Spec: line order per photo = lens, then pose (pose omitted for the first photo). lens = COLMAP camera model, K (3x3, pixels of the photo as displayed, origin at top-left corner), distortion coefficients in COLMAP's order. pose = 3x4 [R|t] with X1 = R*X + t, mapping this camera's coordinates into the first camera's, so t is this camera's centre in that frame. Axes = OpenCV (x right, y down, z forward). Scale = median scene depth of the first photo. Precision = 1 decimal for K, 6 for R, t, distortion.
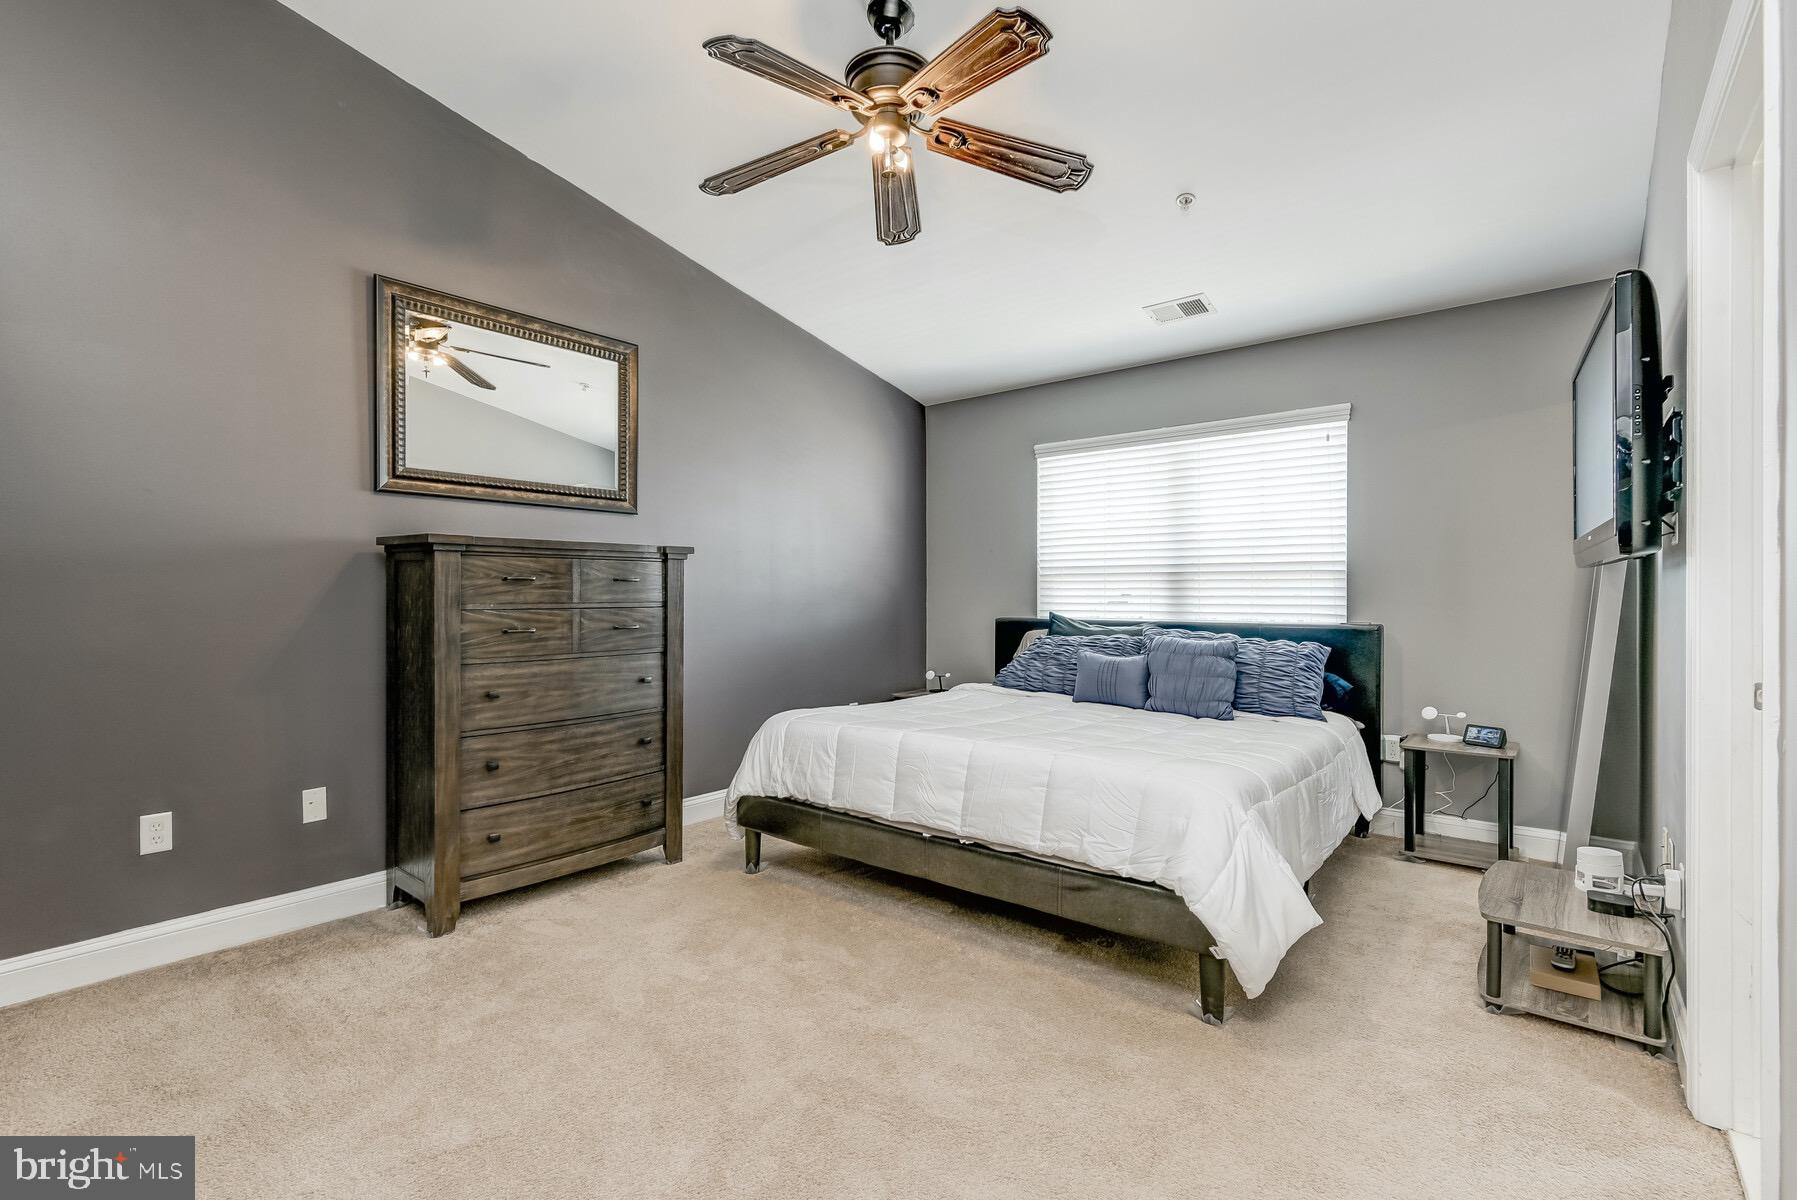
lens RADIAL K [[826.6, 0, 886.5], [0, 826.6, 598.1], [0, 0, 1]] dist [0.006760, -0.005083]
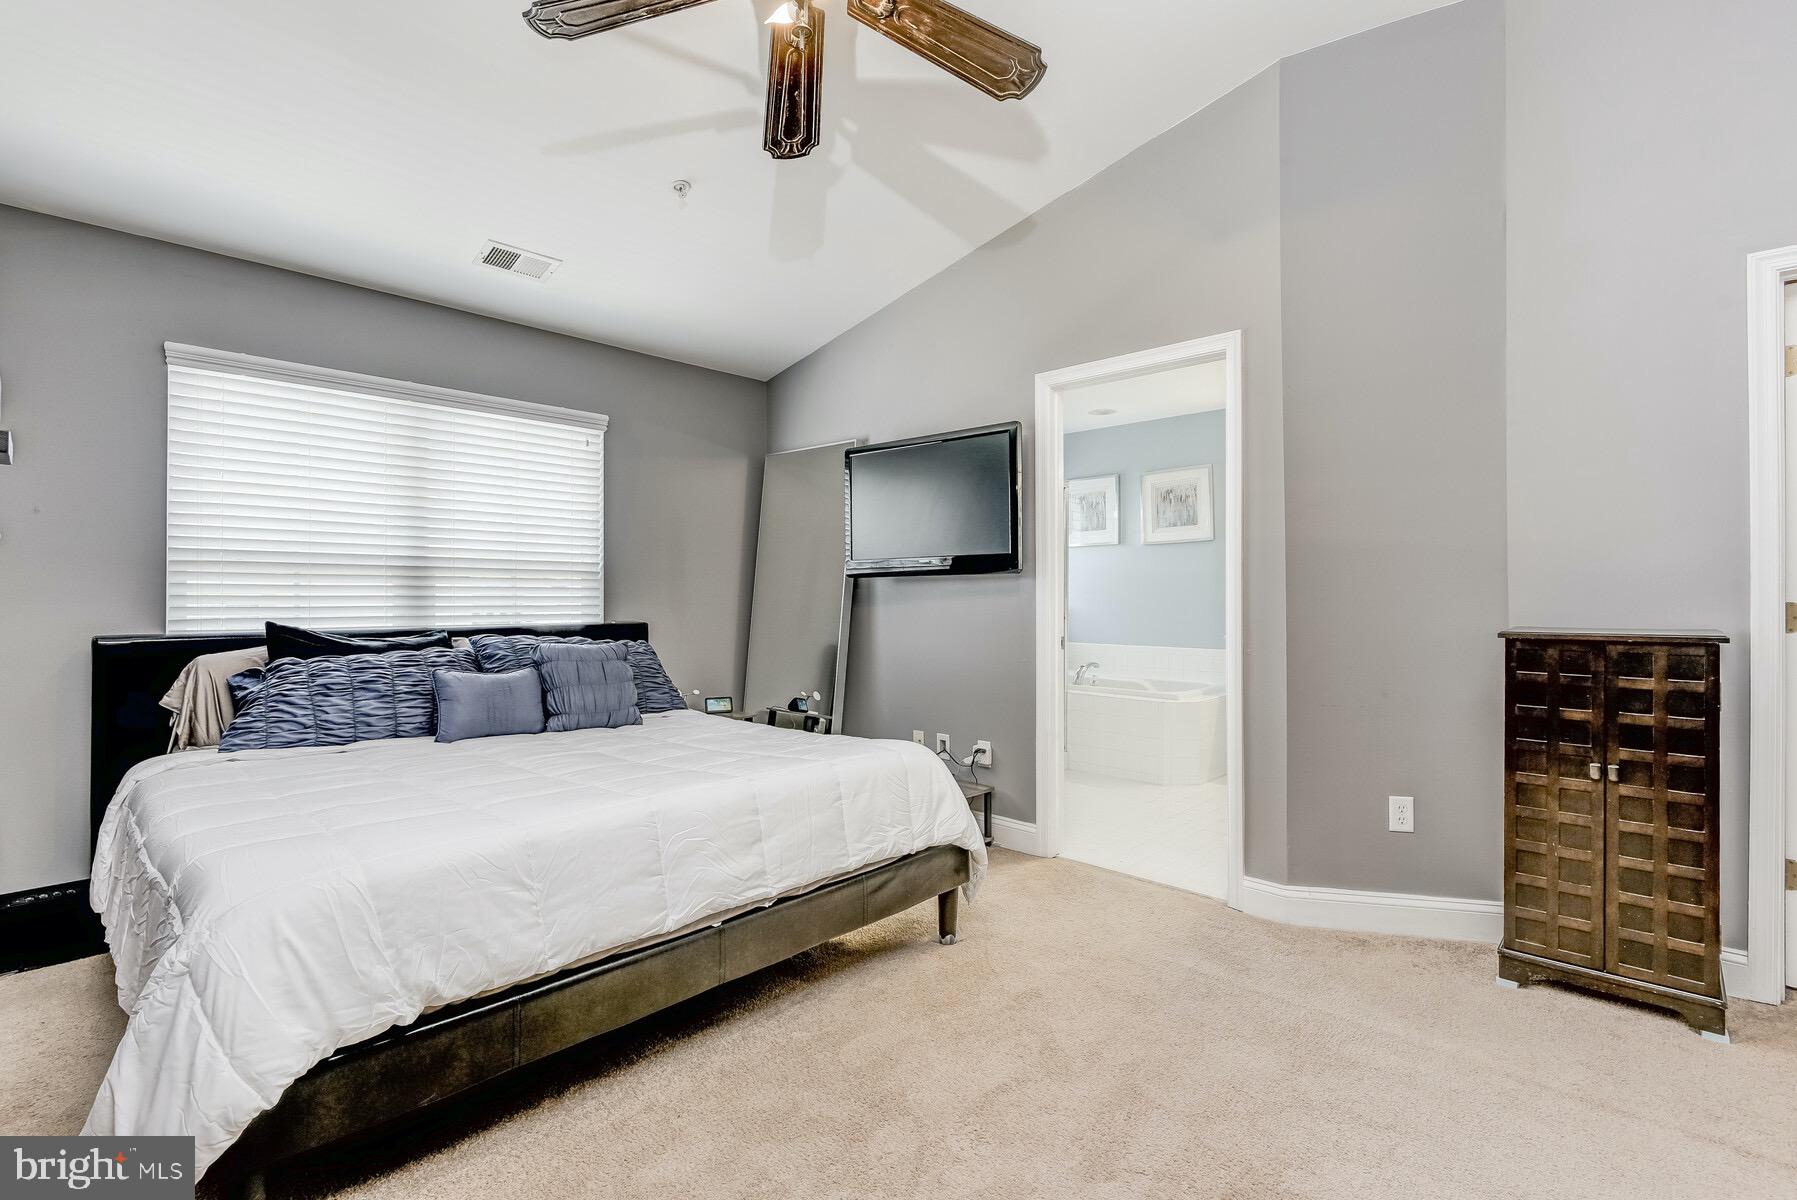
lens RADIAL K [[826.6, 0, 888.2], [0, 826.6, 595.6], [0, 0, 1]] dist [0.006760, -0.005083]
pose [[0.068893, 0.001470, 0.997623, -0.467283], [0.002415, 0.999996, -0.001640, -0.001221], [-0.997621, 0.002522, 0.068889, 0.557097]]
